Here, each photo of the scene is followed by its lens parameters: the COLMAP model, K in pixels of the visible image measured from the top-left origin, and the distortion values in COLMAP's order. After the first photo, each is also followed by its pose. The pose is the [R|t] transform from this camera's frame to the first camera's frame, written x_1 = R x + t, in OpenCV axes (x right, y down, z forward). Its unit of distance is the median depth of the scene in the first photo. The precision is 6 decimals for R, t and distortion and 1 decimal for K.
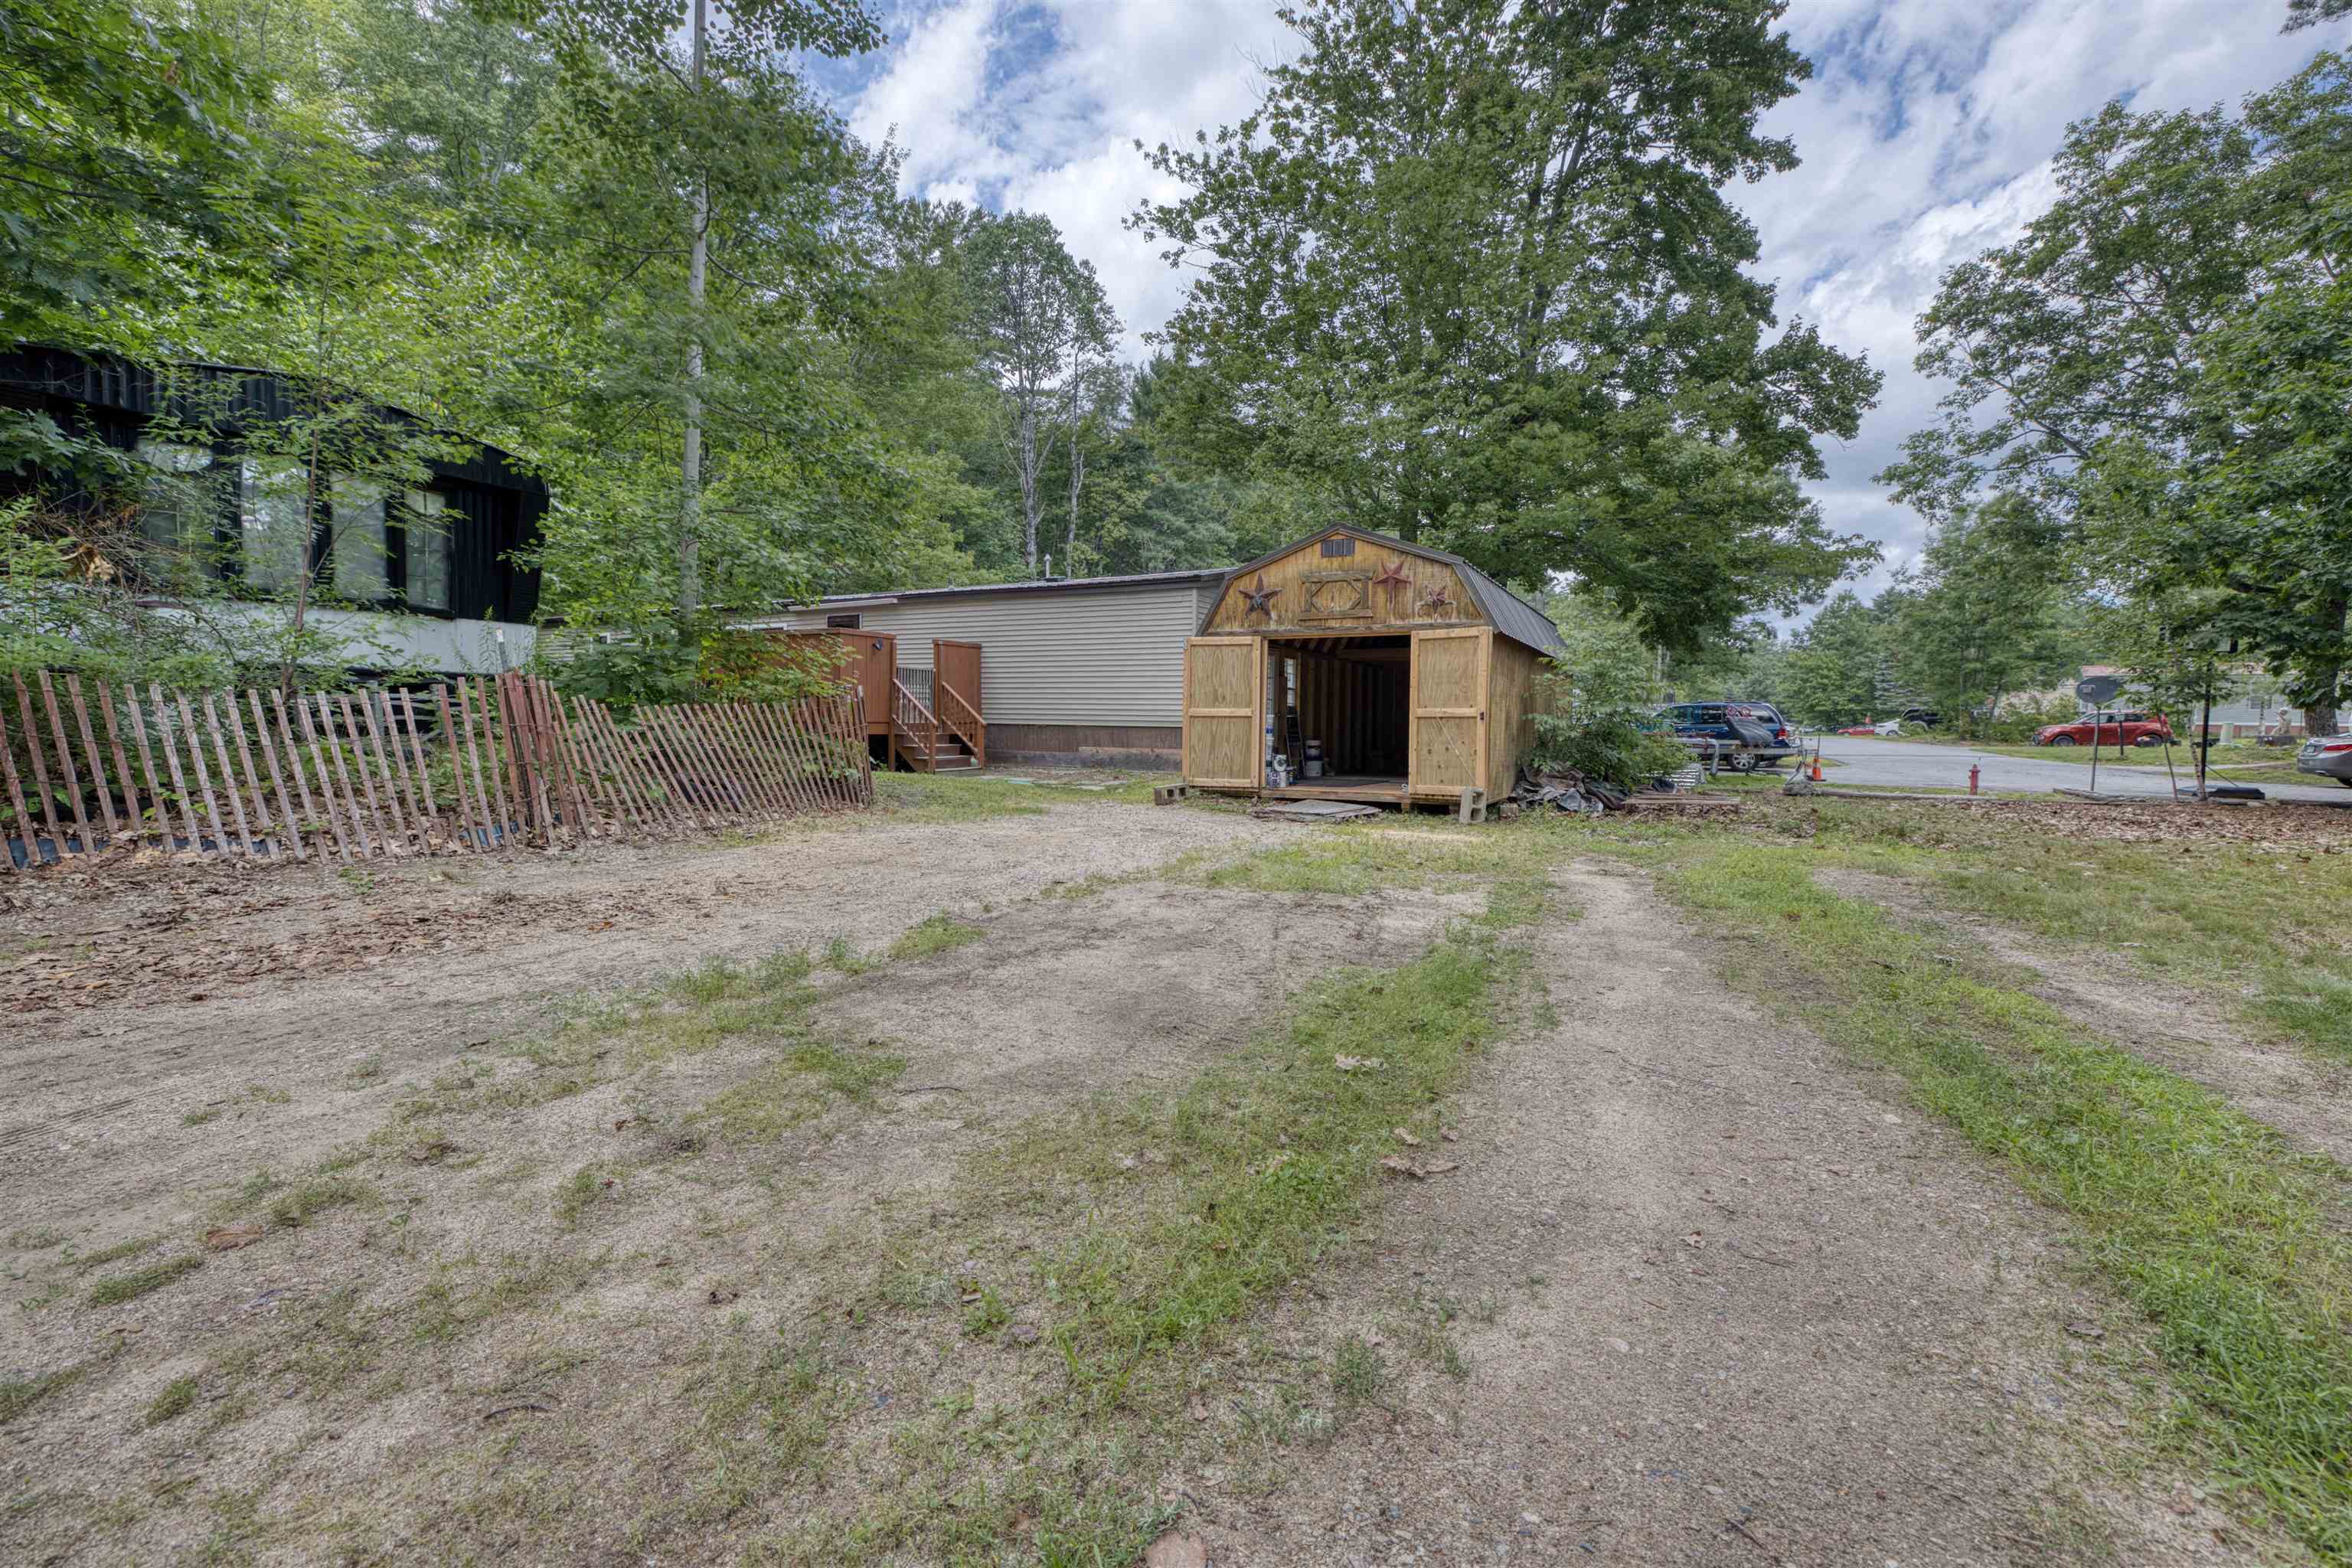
lens RADIAL K [[1018.2, 0, 1176.7], [0, 1018.2, 772.1], [0, 0, 1]] dist [0.006549, -0.000066]
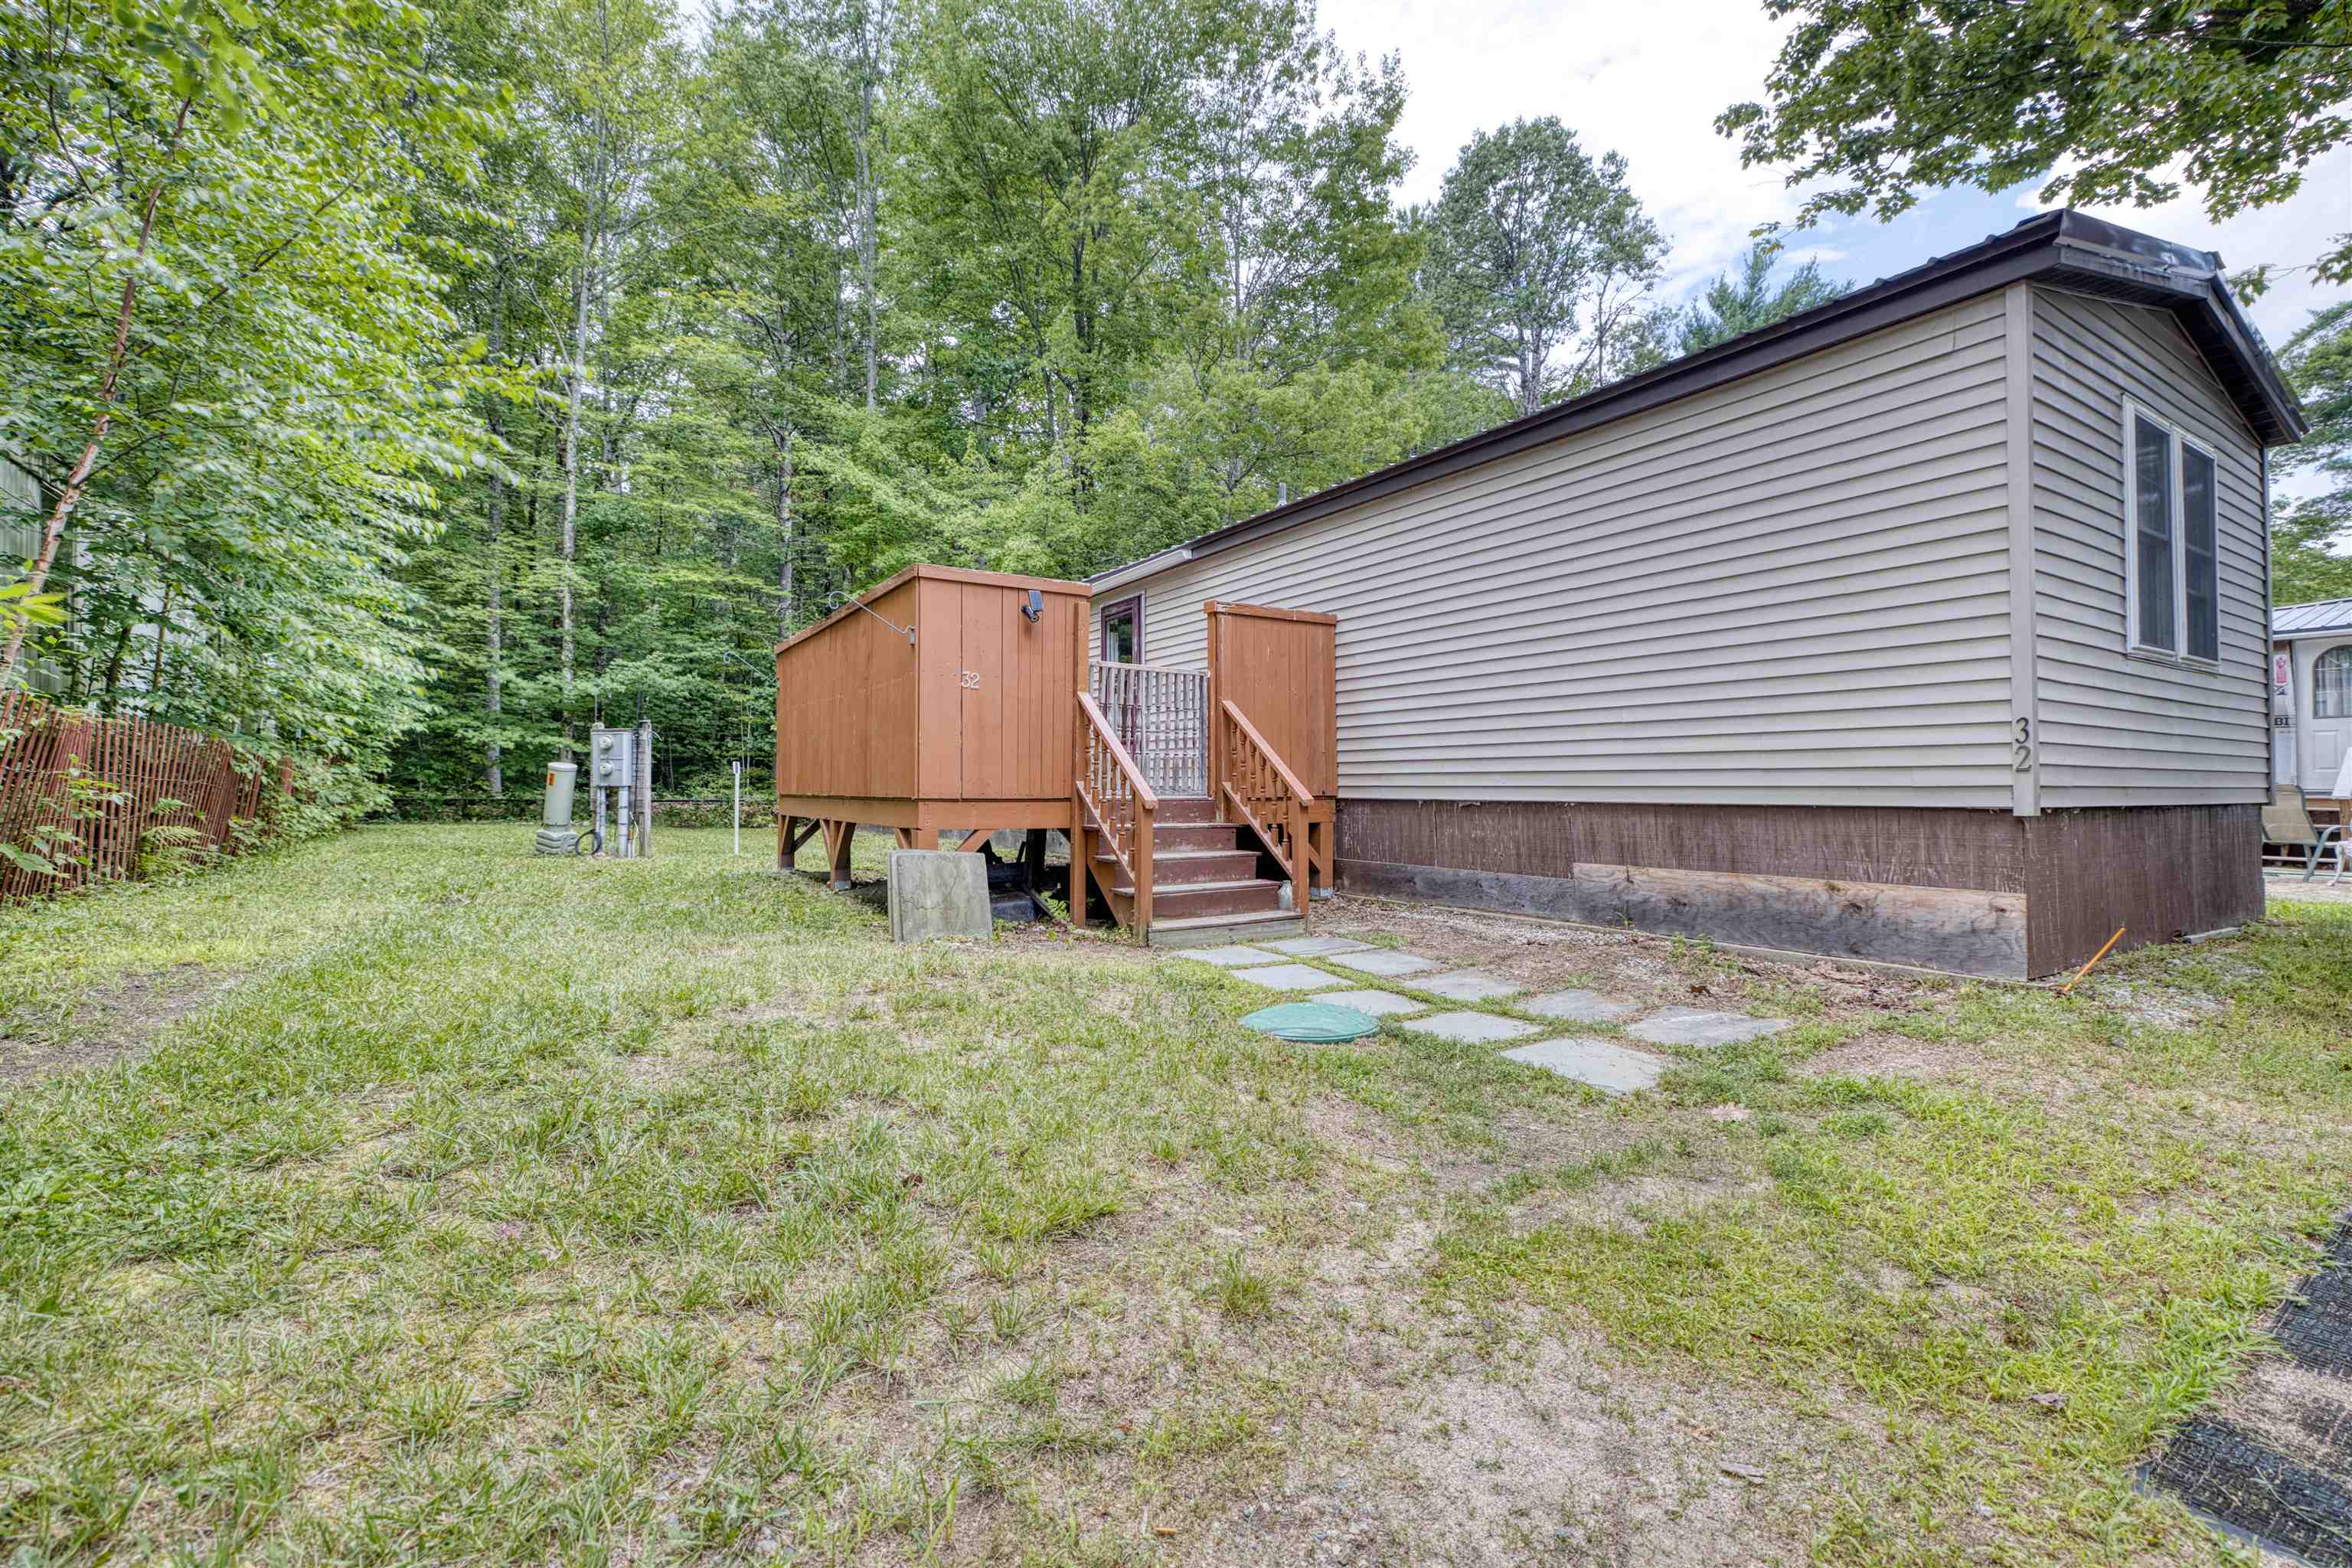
lens RADIAL K [[1018.2, 0, 1185.2], [0, 1018.2, 775.5], [0, 0, 1]] dist [0.006549, -0.000066]
pose [[0.880124, -0.016600, -0.474453, -0.045843], [-0.011171, 0.998388, -0.055654, -0.033743], [0.474612, 0.054283, 0.878520, 0.619302]]
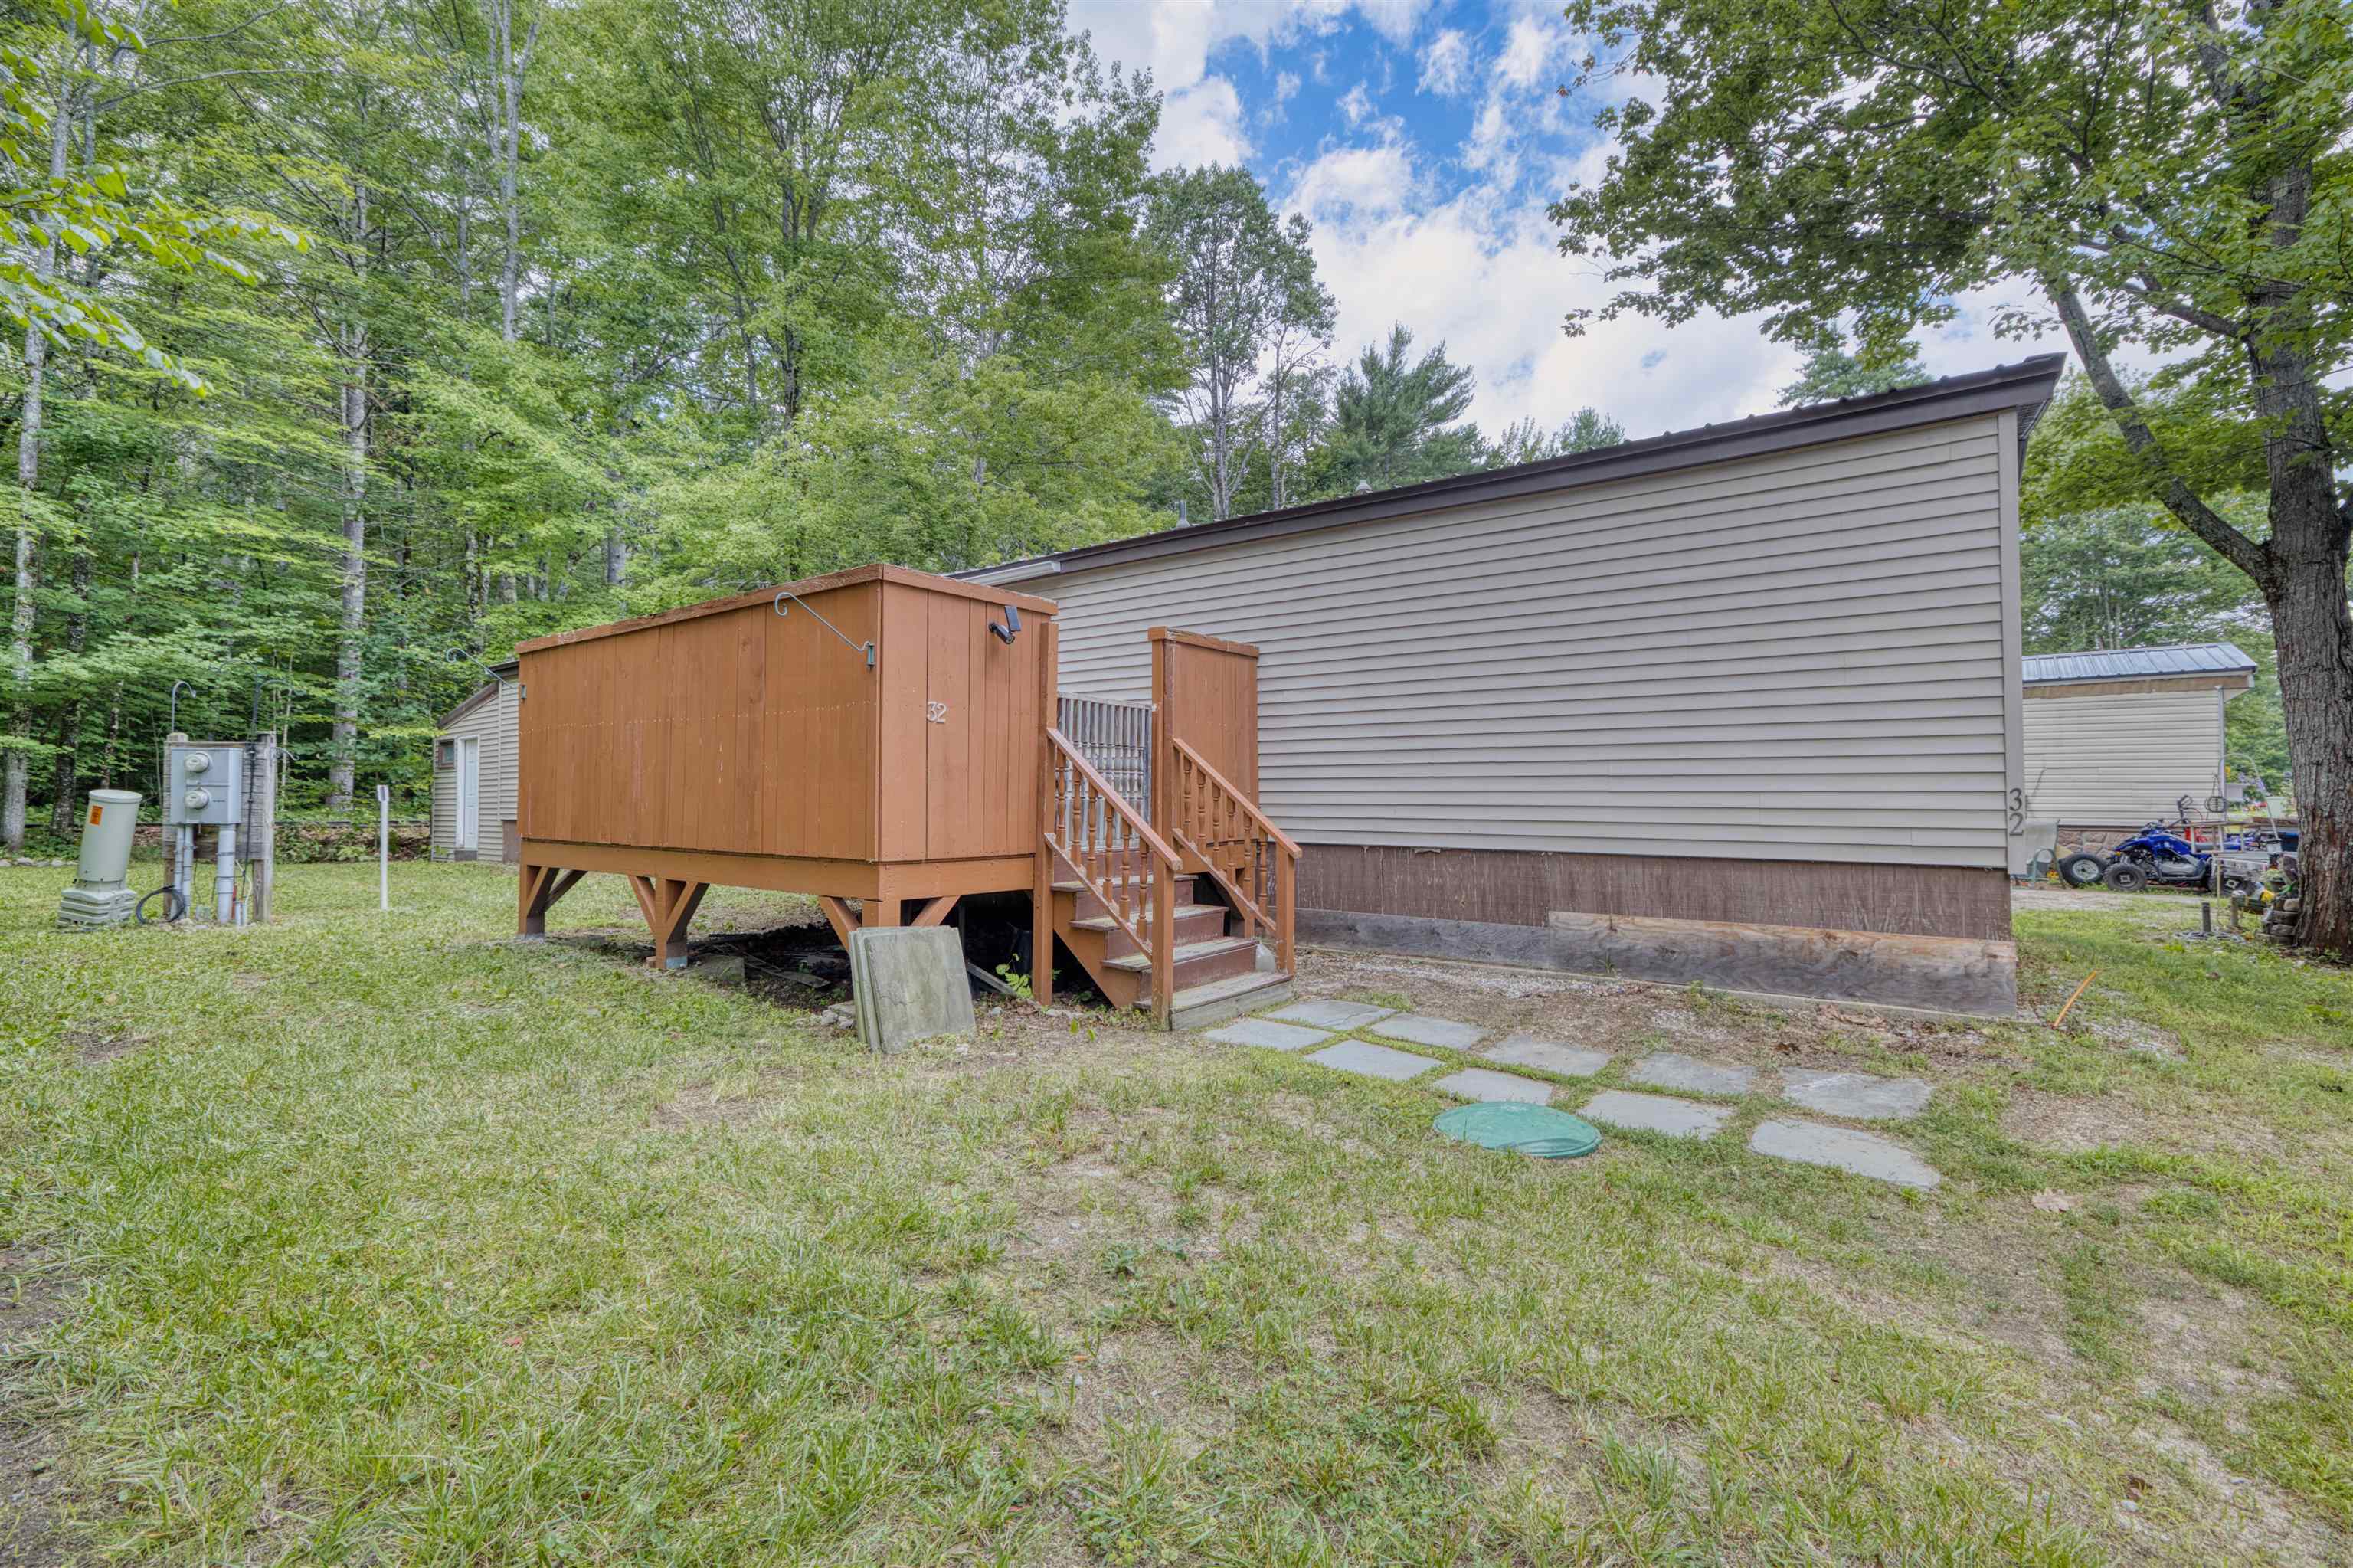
lens RADIAL K [[1018.6, 0, 1195.0], [0, 1018.6, 781.5], [0, 0, 1]] dist [0.006549, -0.000066]
pose [[0.990709, -0.010400, -0.135602, -0.169850], [0.002153, 0.998146, -0.060820, -0.048660], [0.135983, 0.059963, 0.988895, 0.621695]]
